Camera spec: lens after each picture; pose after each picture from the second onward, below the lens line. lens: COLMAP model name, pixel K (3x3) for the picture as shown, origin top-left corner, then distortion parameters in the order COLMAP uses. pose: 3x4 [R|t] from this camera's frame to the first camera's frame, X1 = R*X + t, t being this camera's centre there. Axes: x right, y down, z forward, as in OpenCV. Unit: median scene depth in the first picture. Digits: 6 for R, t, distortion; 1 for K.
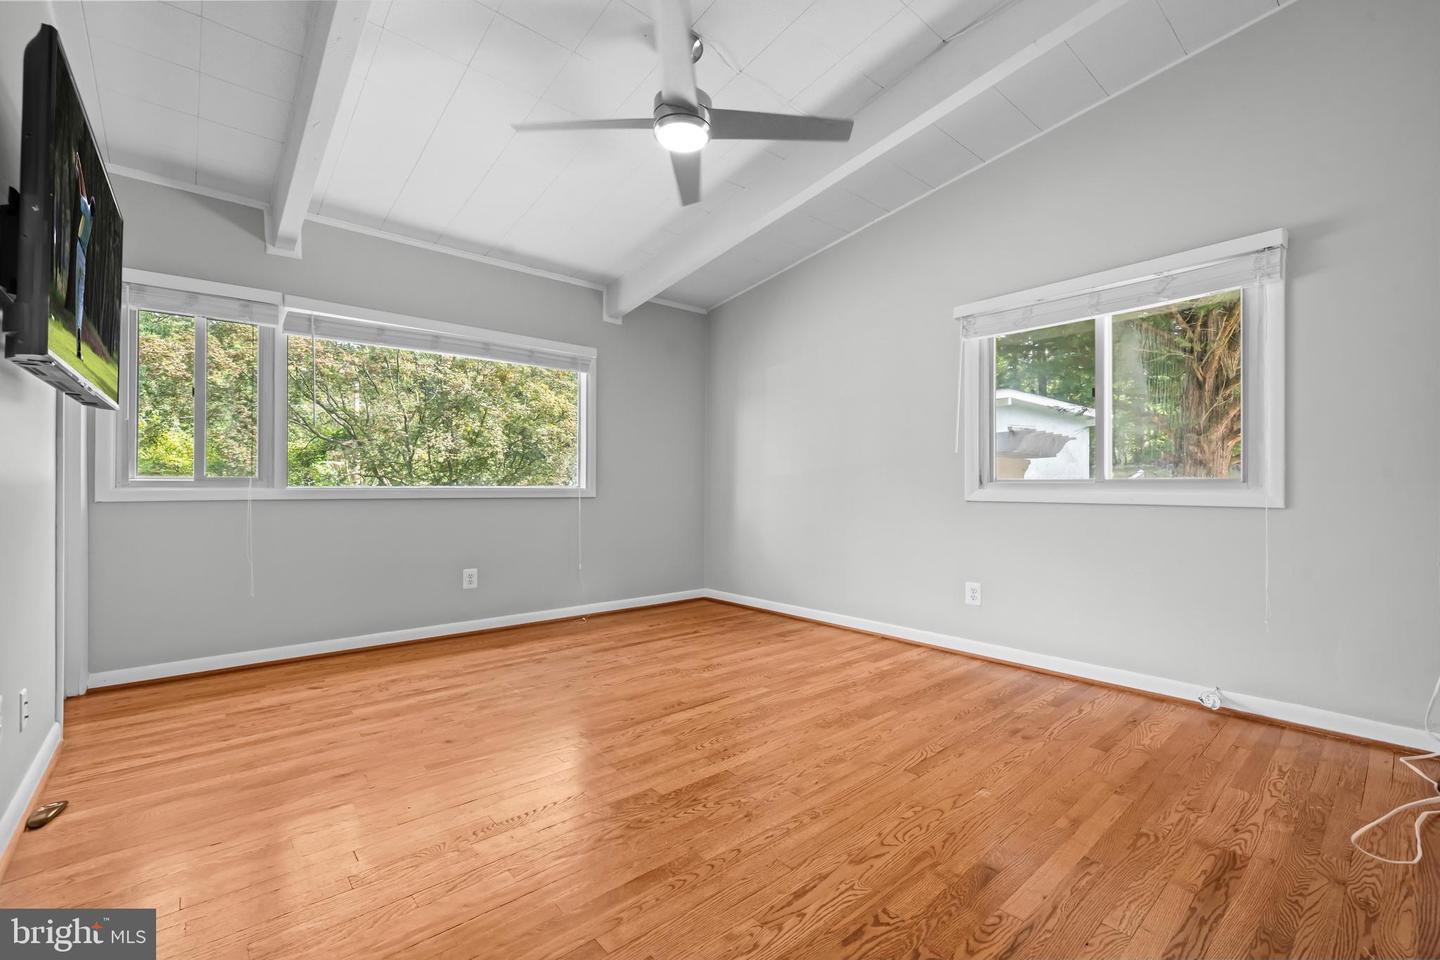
lens RADIAL K [[614.6, 0, 715.3], [0, 614.6, 480.9], [0, 0, 1]] dist [-0.003813, 0.000022]
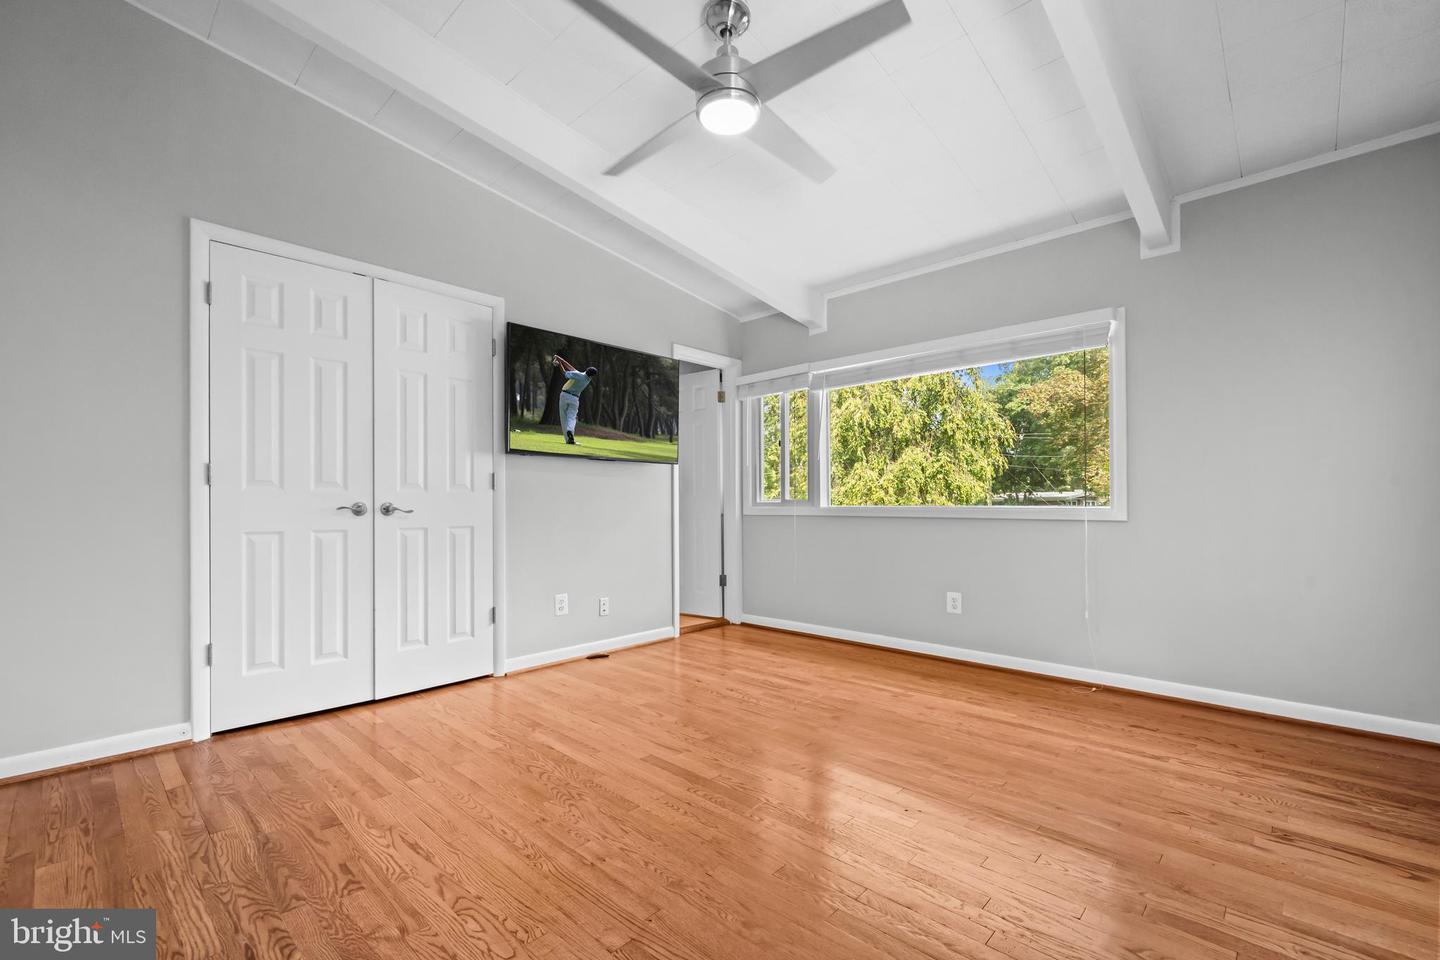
lens RADIAL K [[614.6, 0, 712.2], [0, 614.6, 493.9], [0, 0, 1]] dist [-0.003813, 0.000022]
pose [[0.101081, -0.020645, -0.994664, 0.693278], [0.006904, 0.999775, -0.020049, 0.010298], [0.994854, -0.004840, 0.101201, 0.727314]]
